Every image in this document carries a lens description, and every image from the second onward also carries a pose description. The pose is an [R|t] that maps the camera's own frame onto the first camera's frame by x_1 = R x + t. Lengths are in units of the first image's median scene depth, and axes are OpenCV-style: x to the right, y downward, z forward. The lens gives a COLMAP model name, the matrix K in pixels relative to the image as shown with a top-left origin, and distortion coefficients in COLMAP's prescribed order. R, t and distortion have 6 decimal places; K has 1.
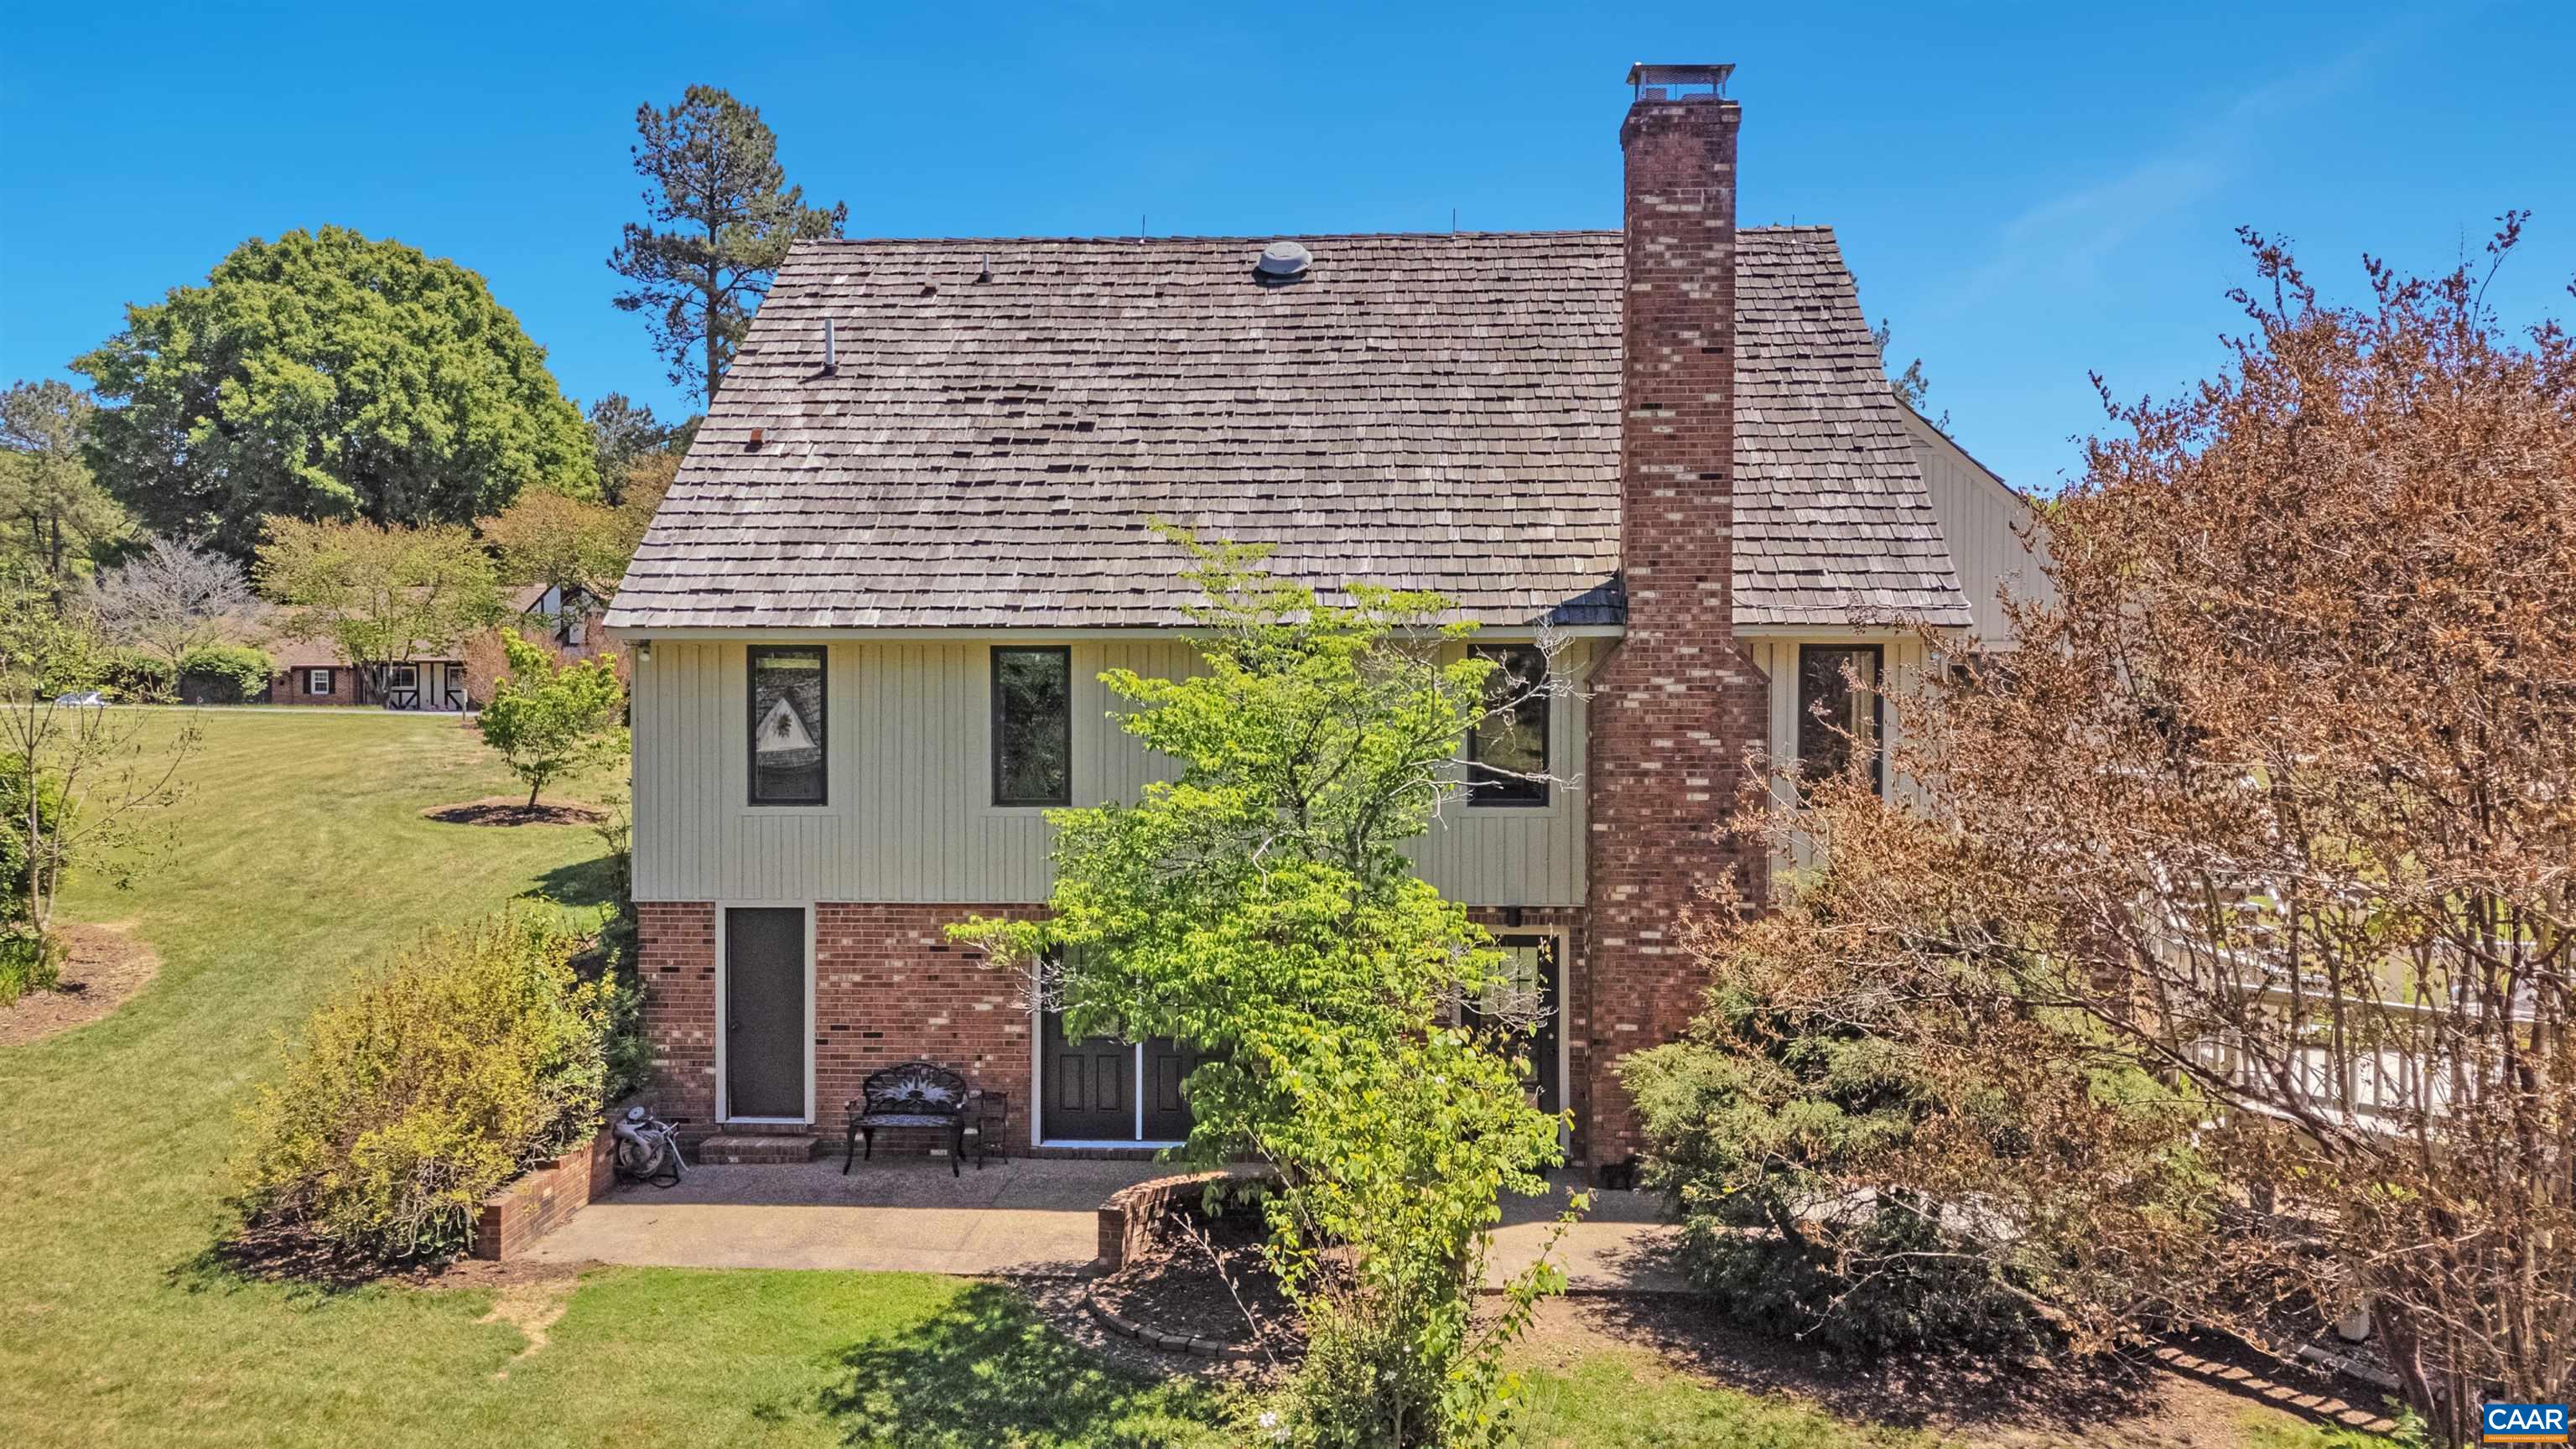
lens RADIAL K [[1918.0, 0, 1288.0], [0, 1918.0, 724.5], [0, 0, 1]] dist [0.001582, -0.001142]
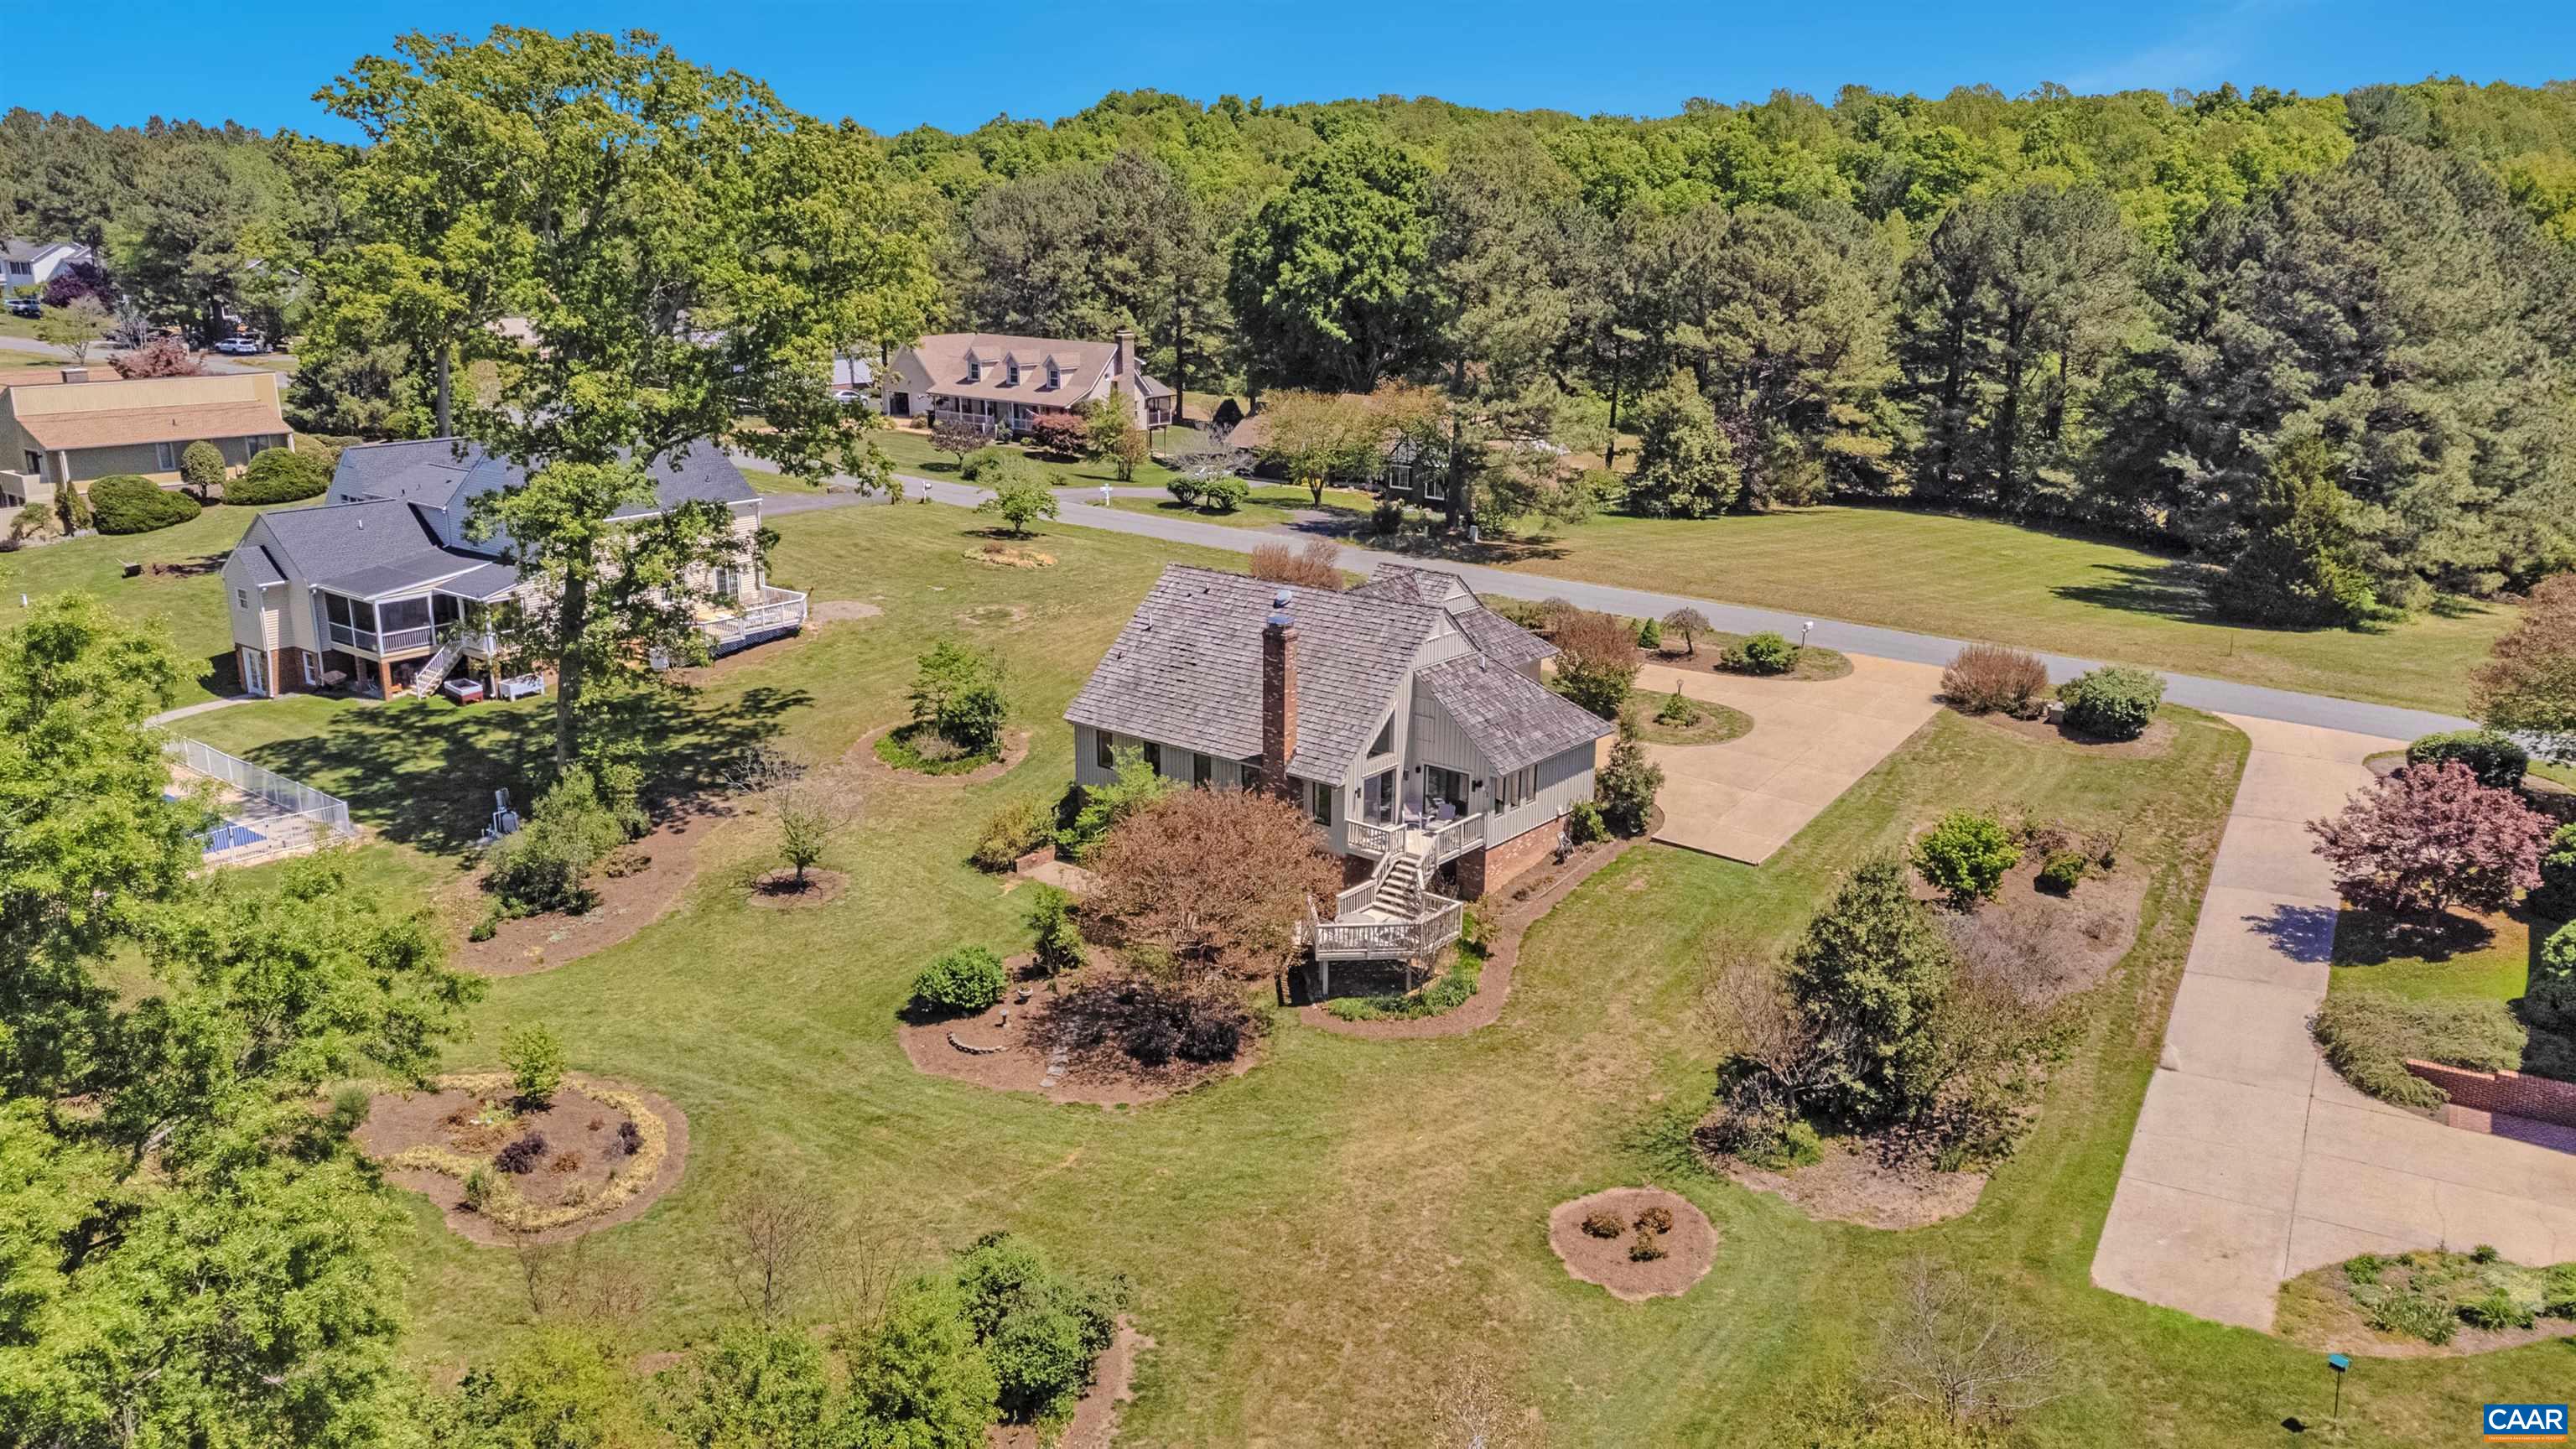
lens RADIAL K [[1921.0, 0, 1288.0], [0, 1921.0, 724.5], [0, 0, 1]] dist [0.063169, 0.000432]
pose [[0.806010, 0.163254, -0.568943, 2.121636], [-0.021639, 0.968696, 0.247305, -0.964200], [0.591507, -0.187019, 0.784311, -1.702112]]
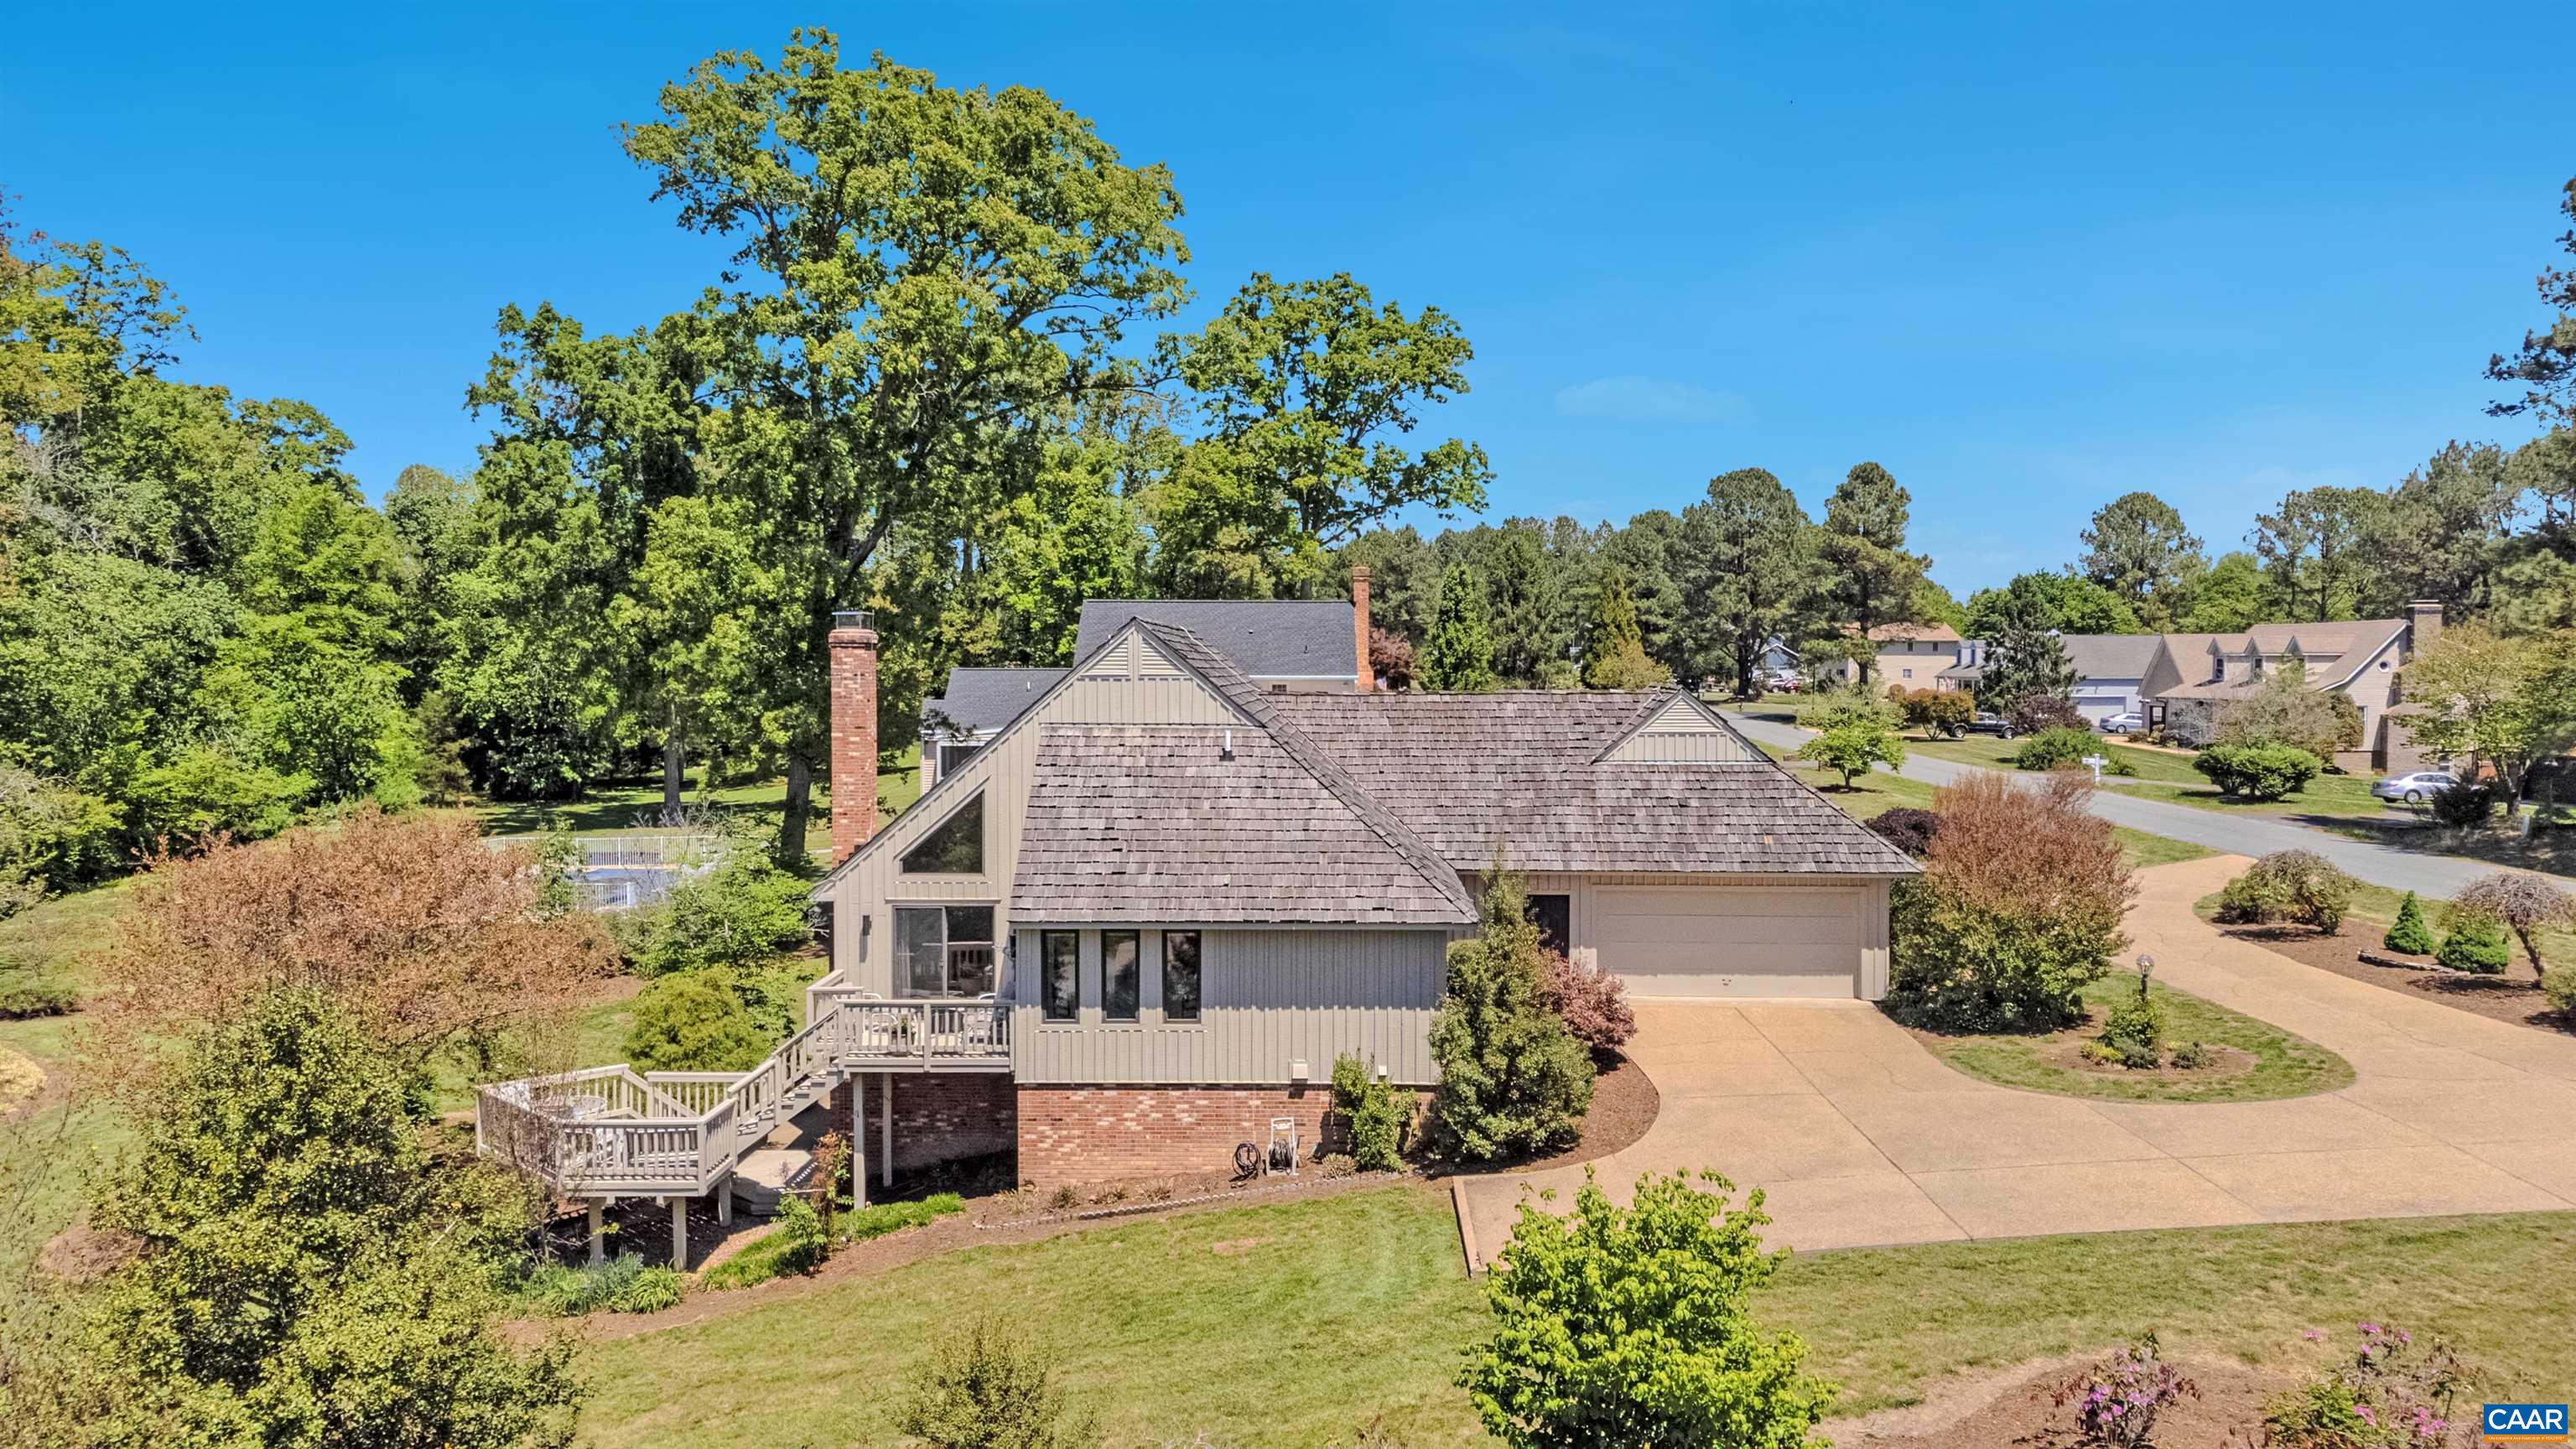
lens RADIAL K [[1921.0, 0, 1288.0], [0, 1921.0, 724.5], [0, 0, 1]] dist [0.063169, 0.000432]
pose [[0.016918, 0.031416, -0.999363, 2.148202], [-0.025479, 0.999195, 0.030979, -0.276866], [0.999532, 0.024939, 0.017705, 1.342126]]
